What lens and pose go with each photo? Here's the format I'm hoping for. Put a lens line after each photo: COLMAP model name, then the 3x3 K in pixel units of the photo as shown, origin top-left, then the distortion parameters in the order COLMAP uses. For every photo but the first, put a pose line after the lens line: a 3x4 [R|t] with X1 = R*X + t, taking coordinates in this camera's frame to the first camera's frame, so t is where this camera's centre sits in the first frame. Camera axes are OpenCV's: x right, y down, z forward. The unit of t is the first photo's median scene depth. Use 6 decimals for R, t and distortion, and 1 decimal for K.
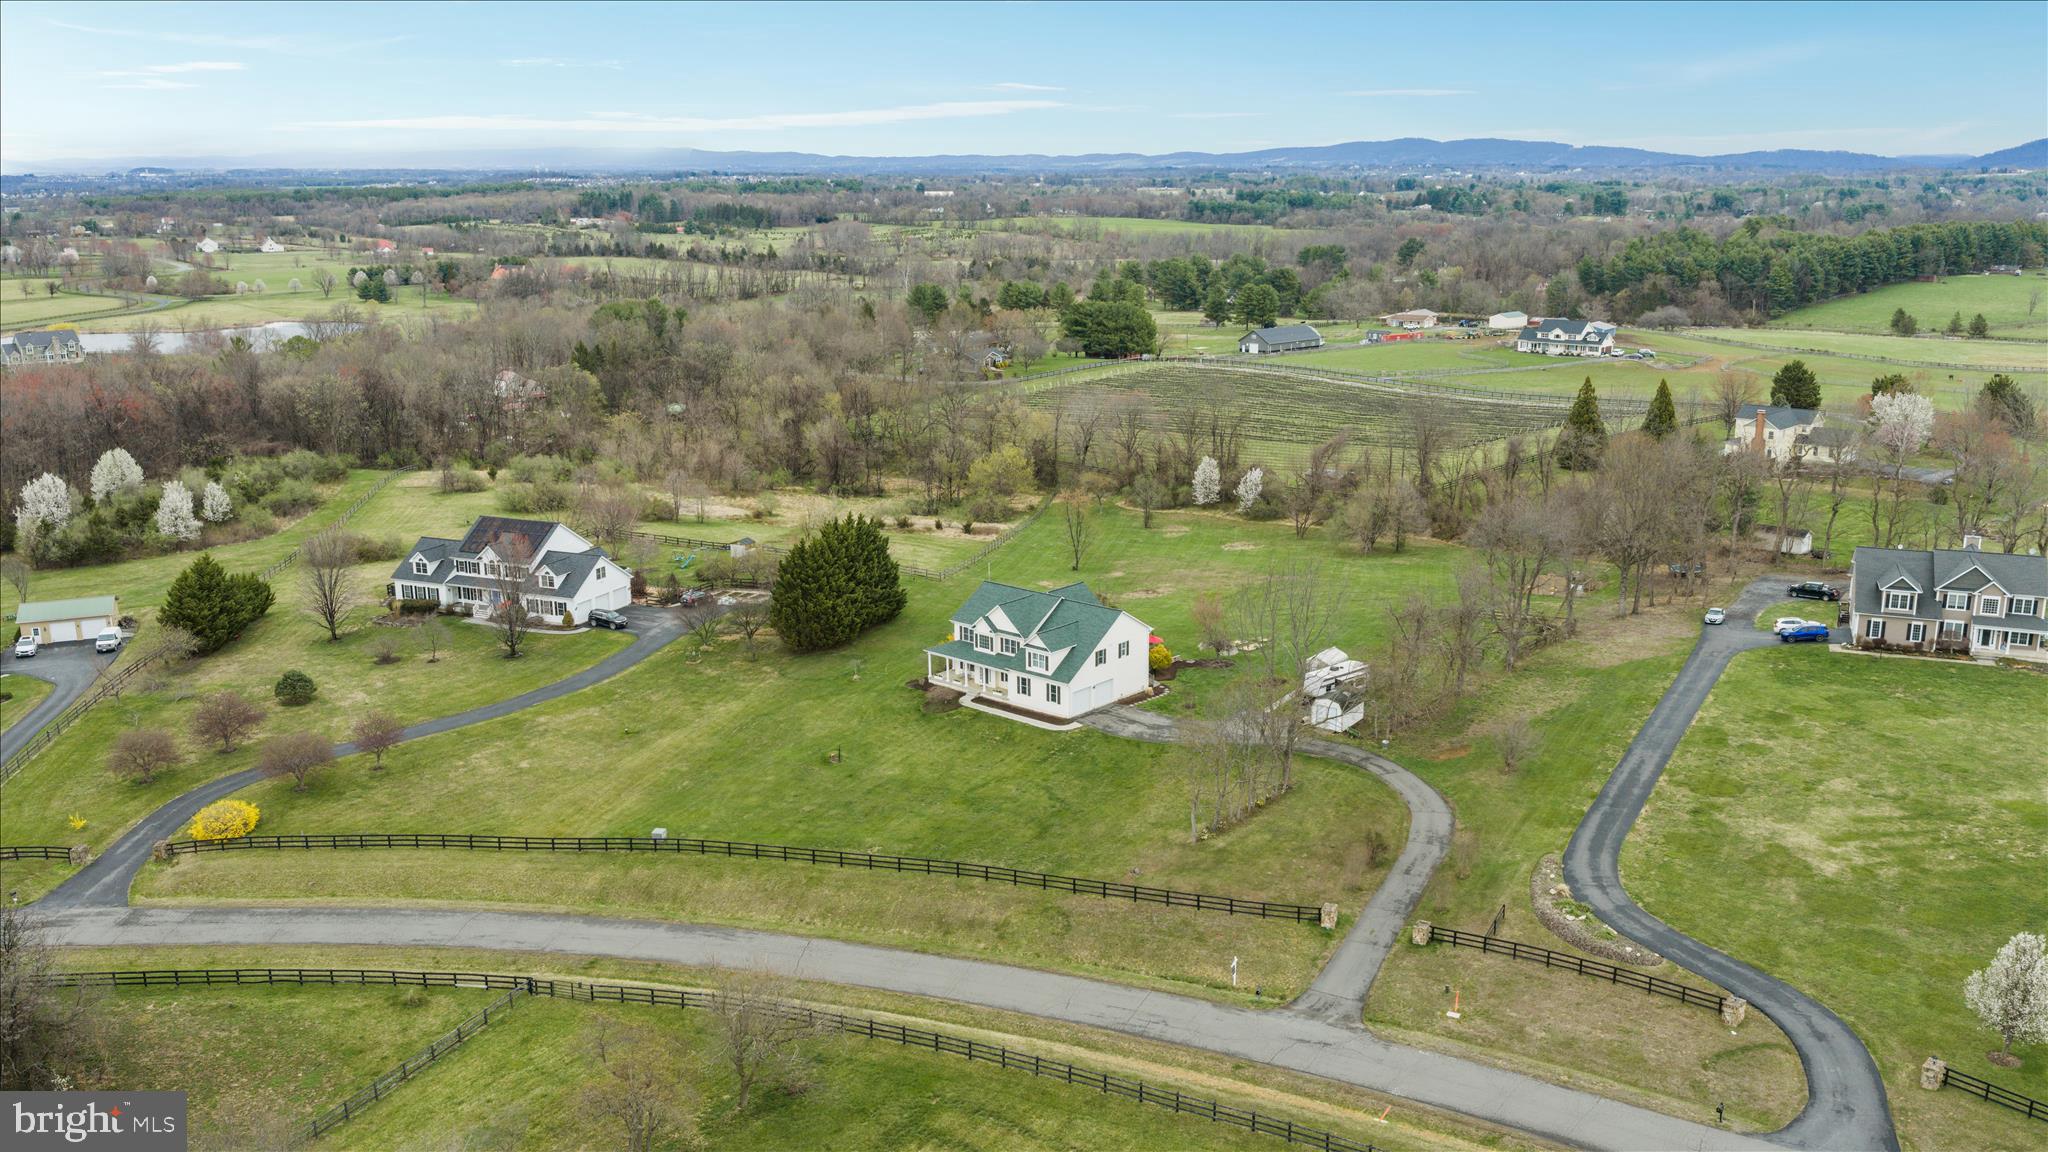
lens RADIAL K [[1695.7, 0, 1024.6], [0, 1695.7, 576.8], [0, 0, 1]] dist [0.028003, -0.059744]
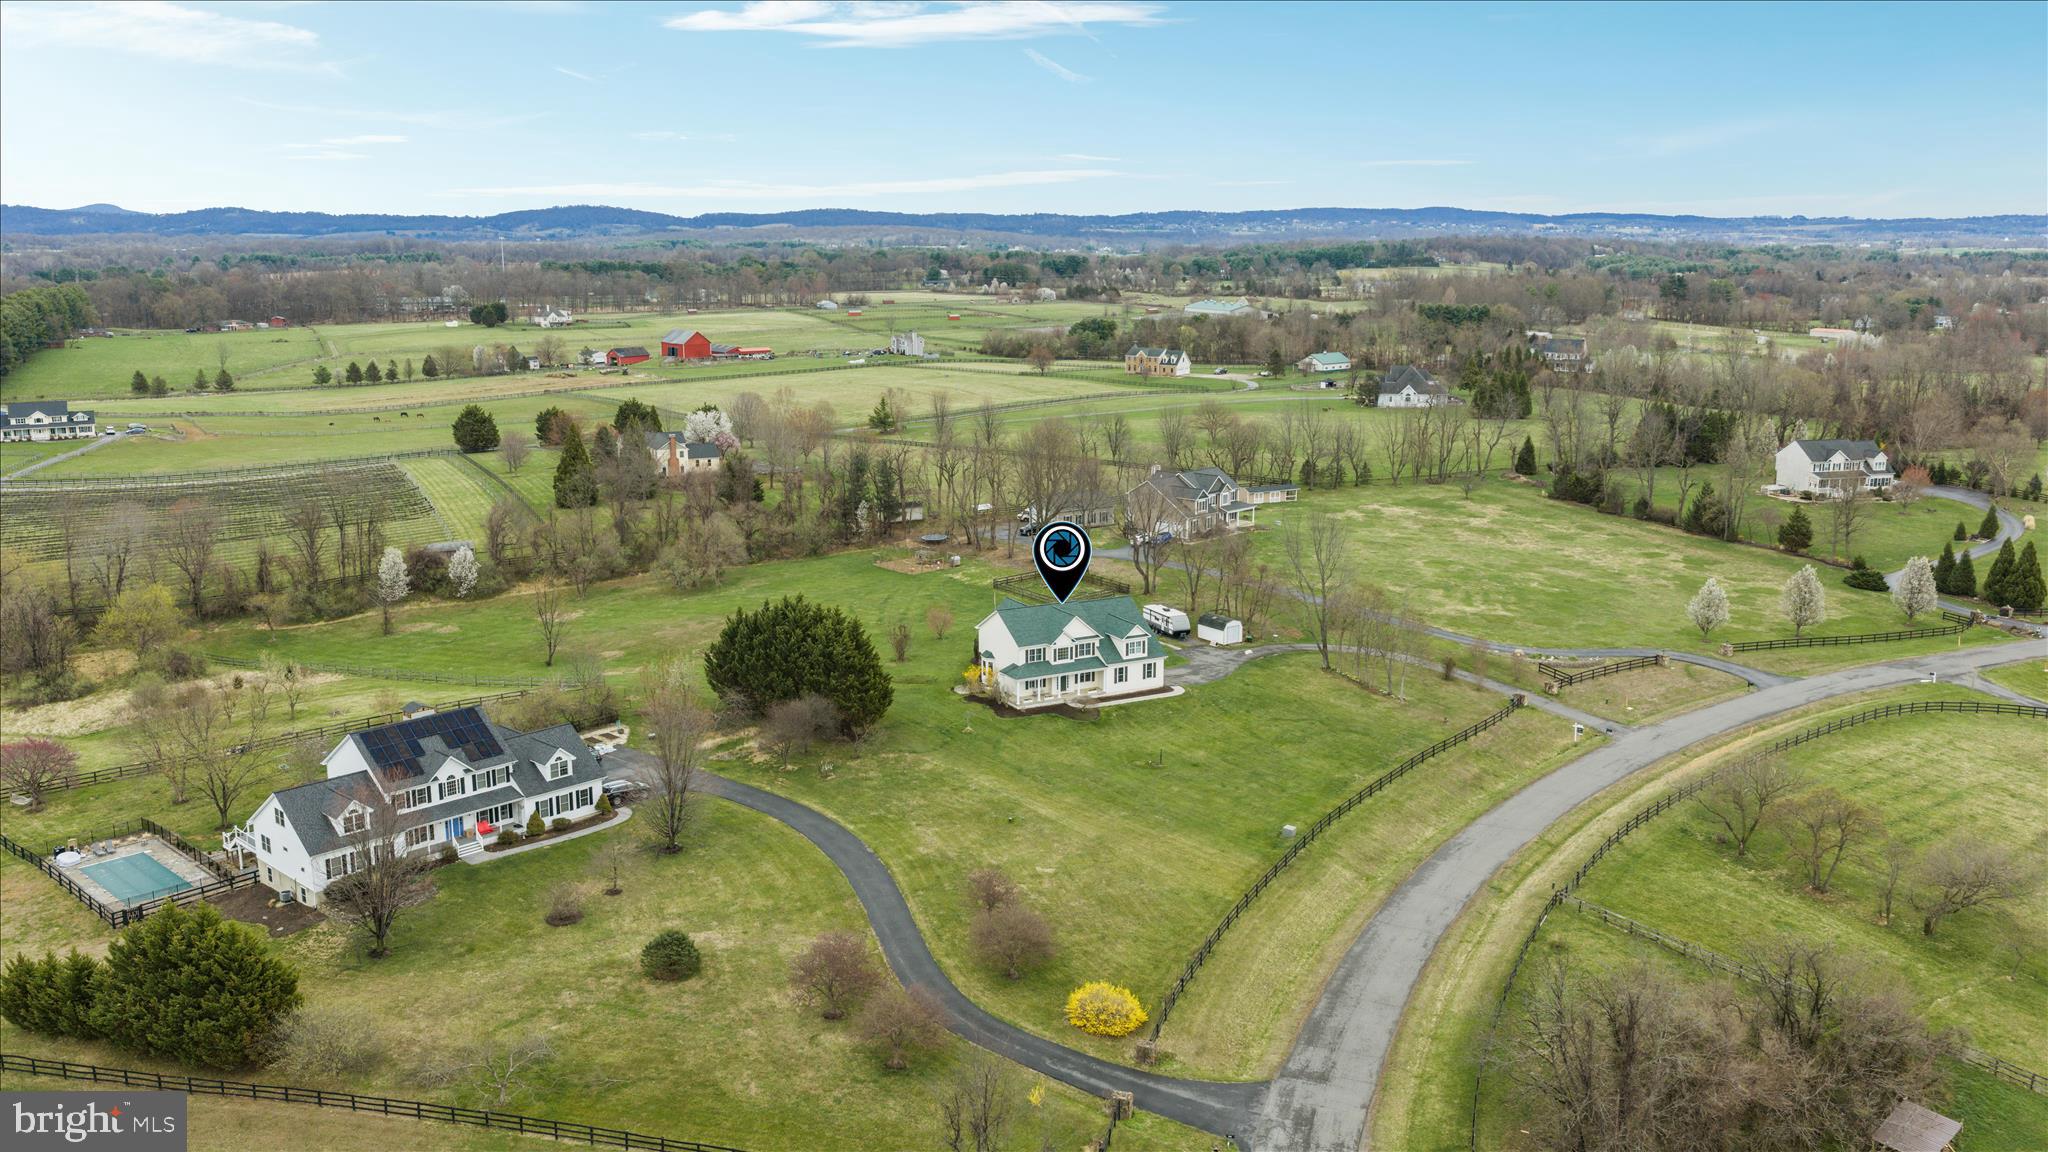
lens RADIAL K [[1695.7, 0, 1033.5], [0, 1695.7, 570.6], [0, 0, 1]] dist [0.028003, -0.059744]
pose [[0.343803, -0.182616, 0.921114, -0.922105], [0.220711, 0.969144, 0.109758, -0.124280], [-0.912736, 0.165565, 0.373500, 0.523928]]
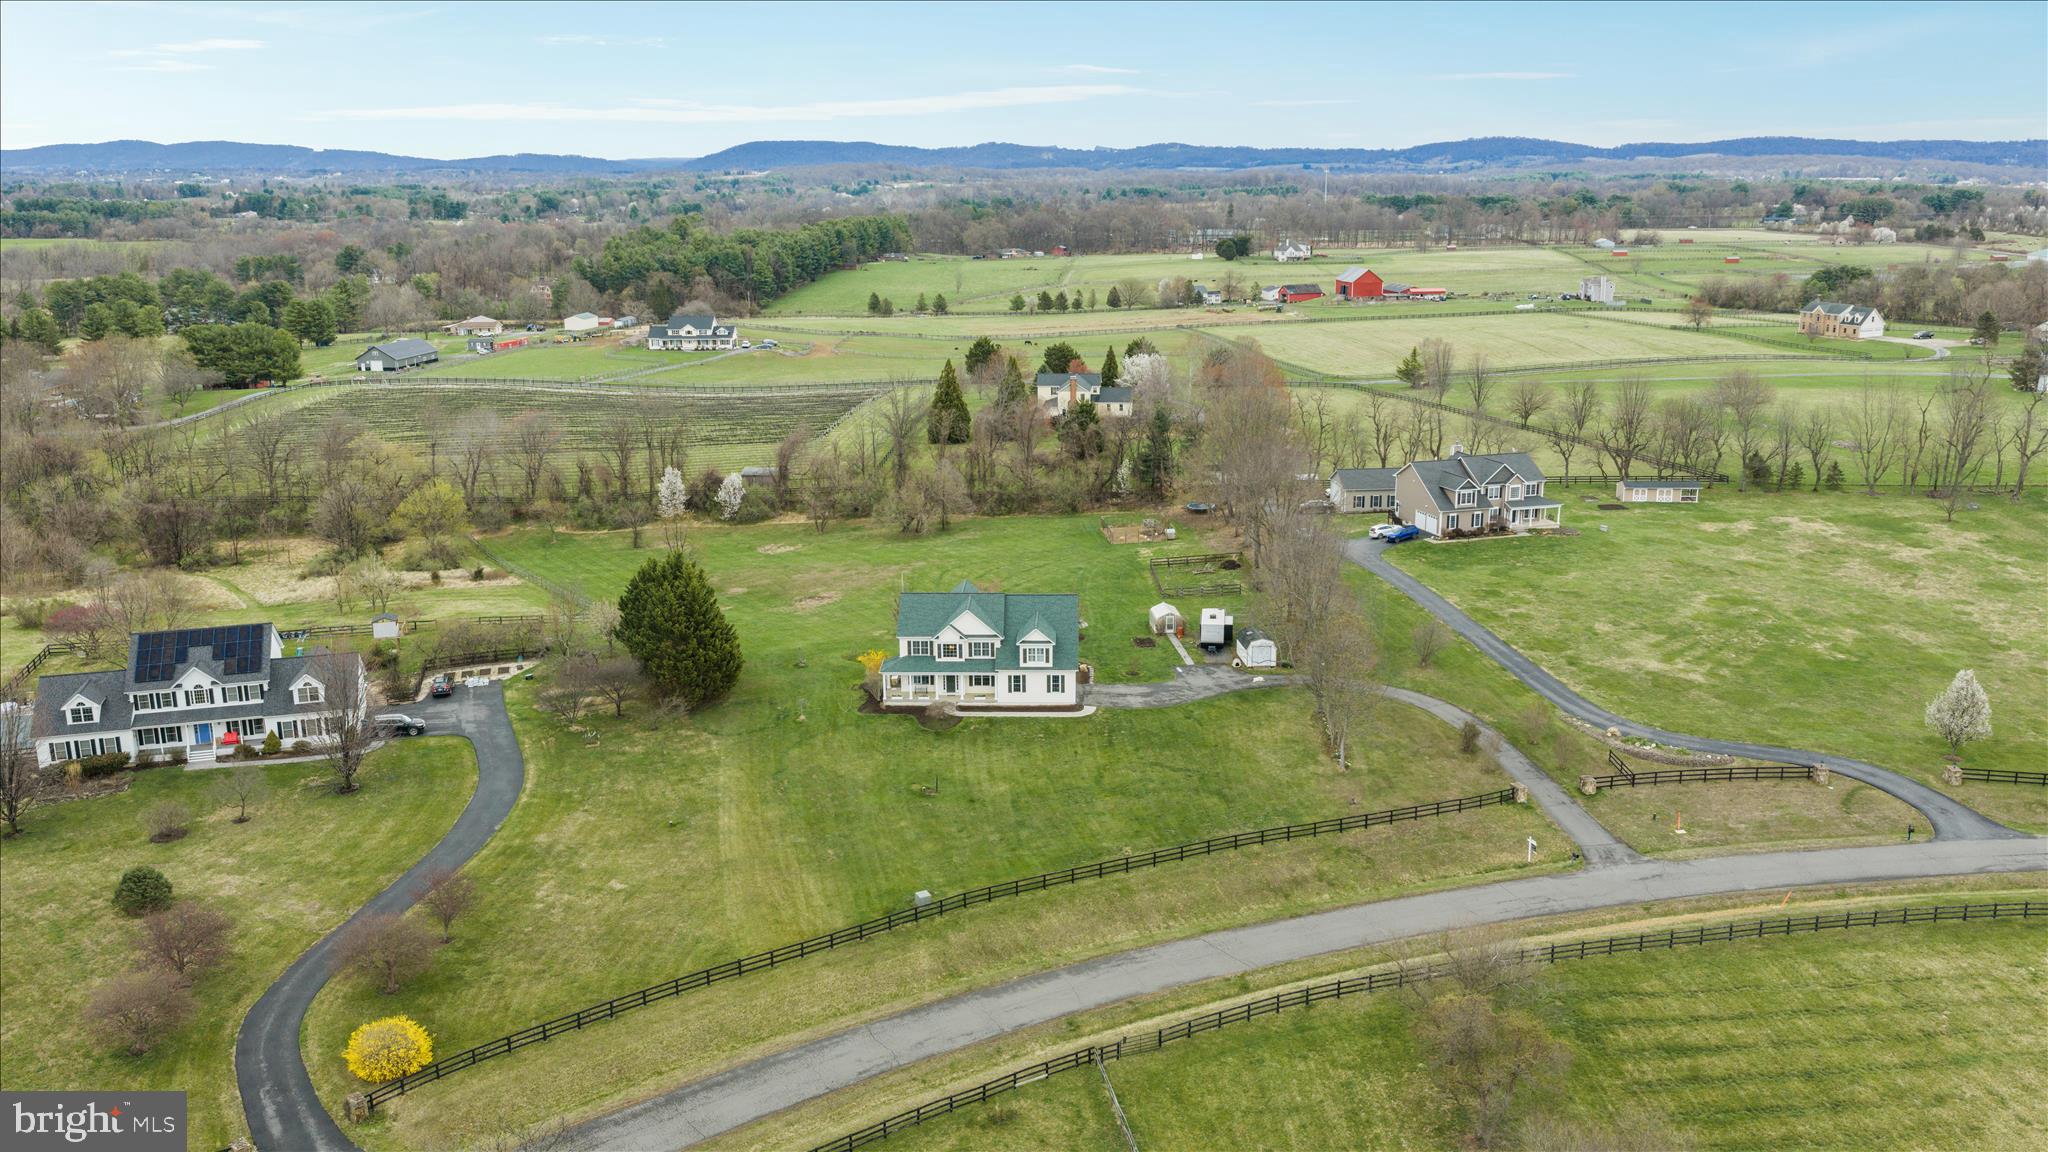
lens RADIAL K [[1695.7, 0, 1027.5], [0, 1695.7, 588.0], [0, 0, 1]] dist [0.028003, -0.059744]
pose [[0.767433, -0.156573, 0.621716, -0.524287], [0.154104, 0.986340, 0.058178, -0.041946], [-0.622333, 0.051161, 0.781079, 0.179937]]
